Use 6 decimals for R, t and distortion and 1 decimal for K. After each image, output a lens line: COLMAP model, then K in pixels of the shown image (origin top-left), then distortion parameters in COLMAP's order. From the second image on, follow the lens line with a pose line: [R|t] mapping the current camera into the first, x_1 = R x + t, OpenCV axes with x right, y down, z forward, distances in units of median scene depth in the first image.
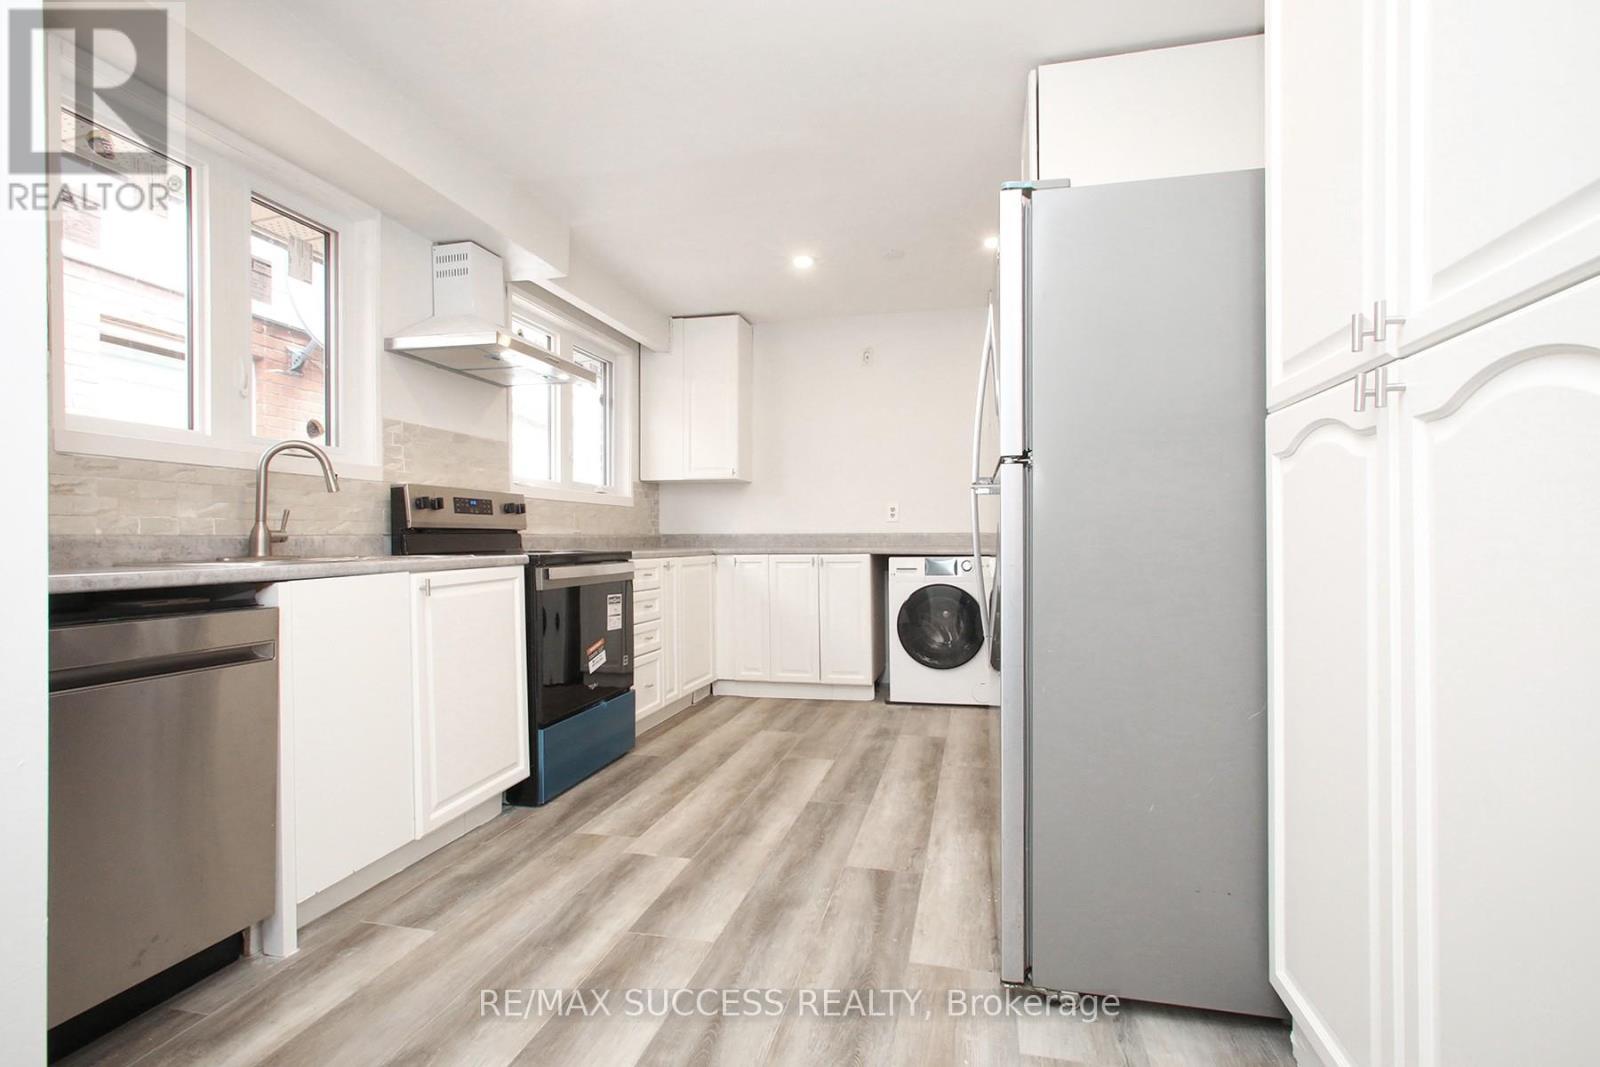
lens RADIAL K [[763.9, 0, 798.0], [0, 763.9, 534.9], [0, 0, 1]] dist [0.009561, 0.000310]
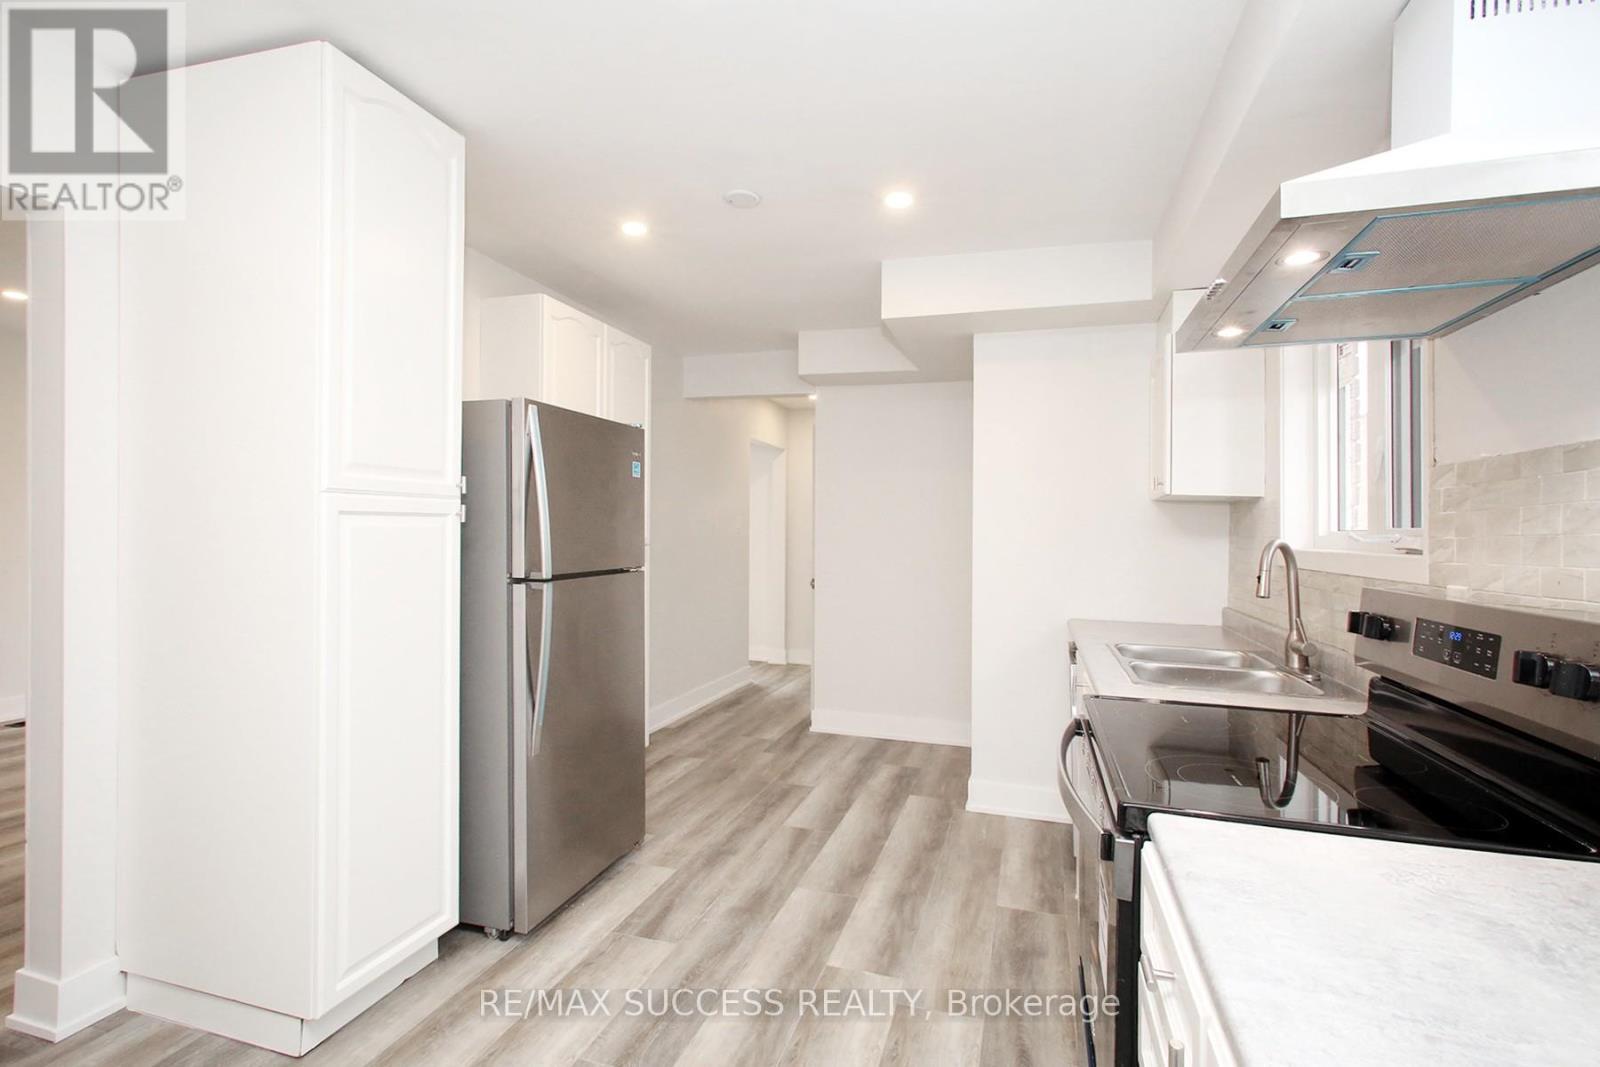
lens RADIAL K [[763.9, 0, 797.5], [0, 763.9, 529.2], [0, 0, 1]] dist [0.009561, 0.000310]
pose [[-0.997649, -0.012182, 0.067437, -0.135843], [-0.012418, 0.999918, -0.003081, -0.107470], [-0.067394, -0.003911, -0.997719, 1.664364]]
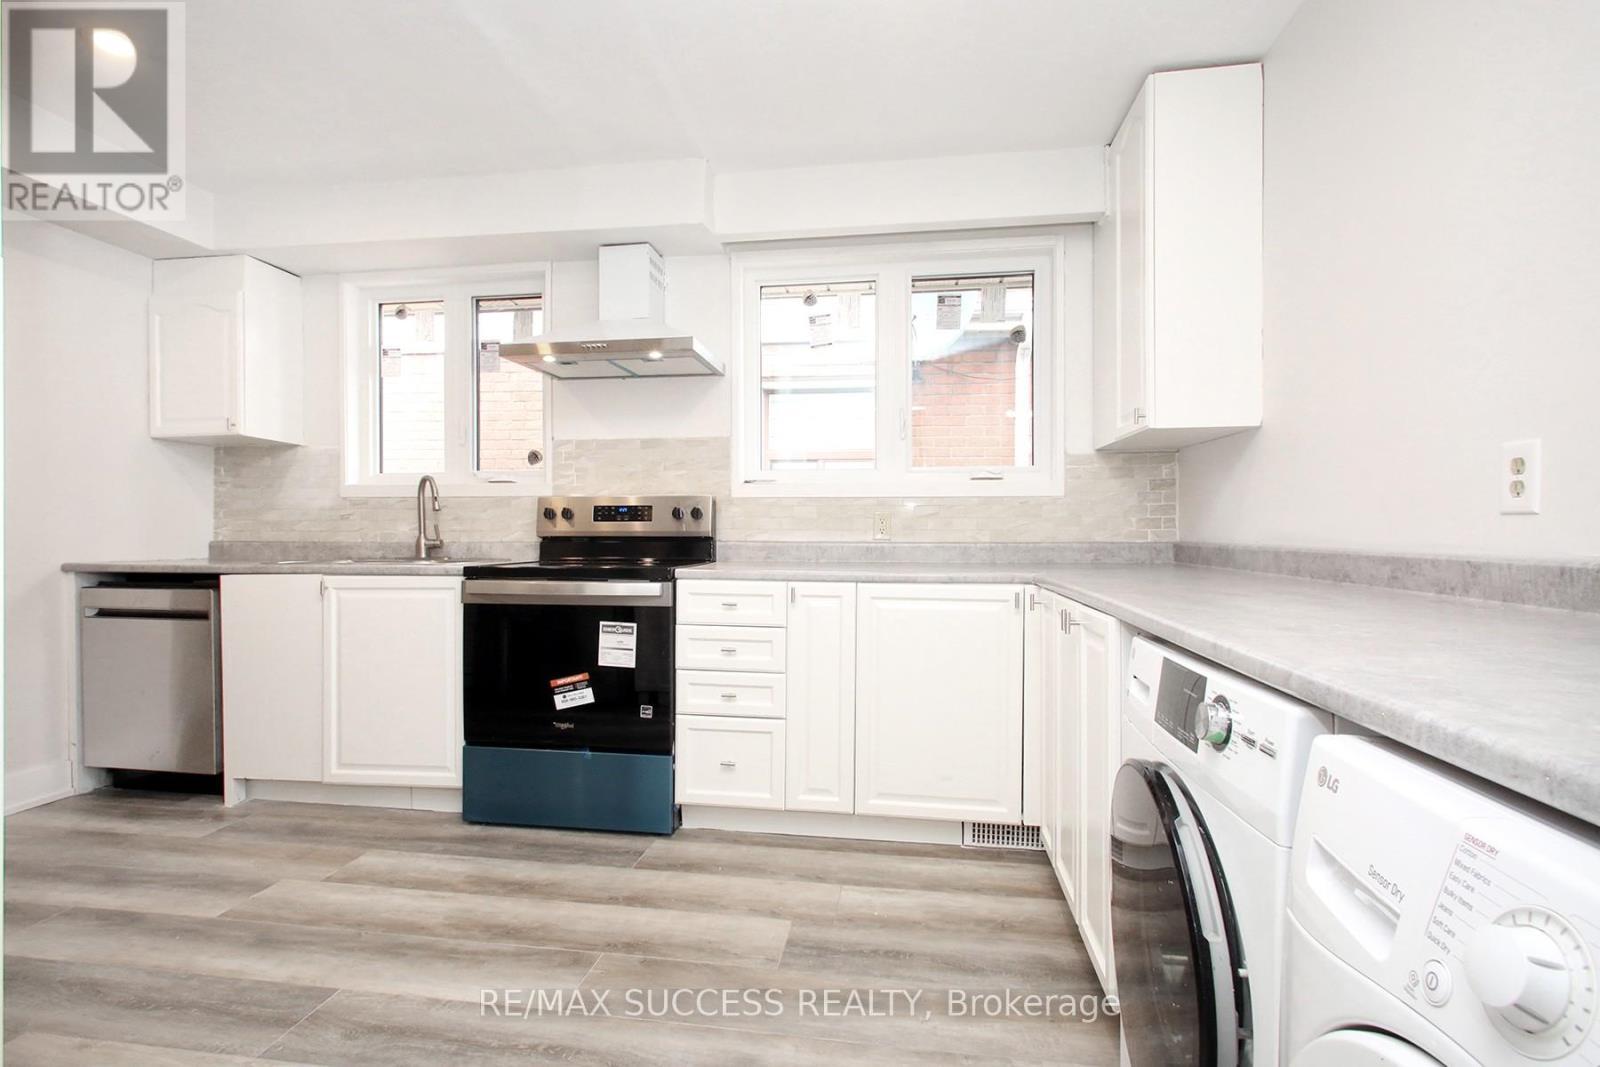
lens RADIAL K [[763.9, 0, 804.4], [0, 763.9, 545.5], [0, 0, 1]] dist [0.009561, 0.000310]
pose [[0.077653, 0.023732, -0.996698, 0.666689], [0.001053, 0.999714, 0.023886, -0.023507], [0.996980, -0.002905, 0.077606, 1.357434]]
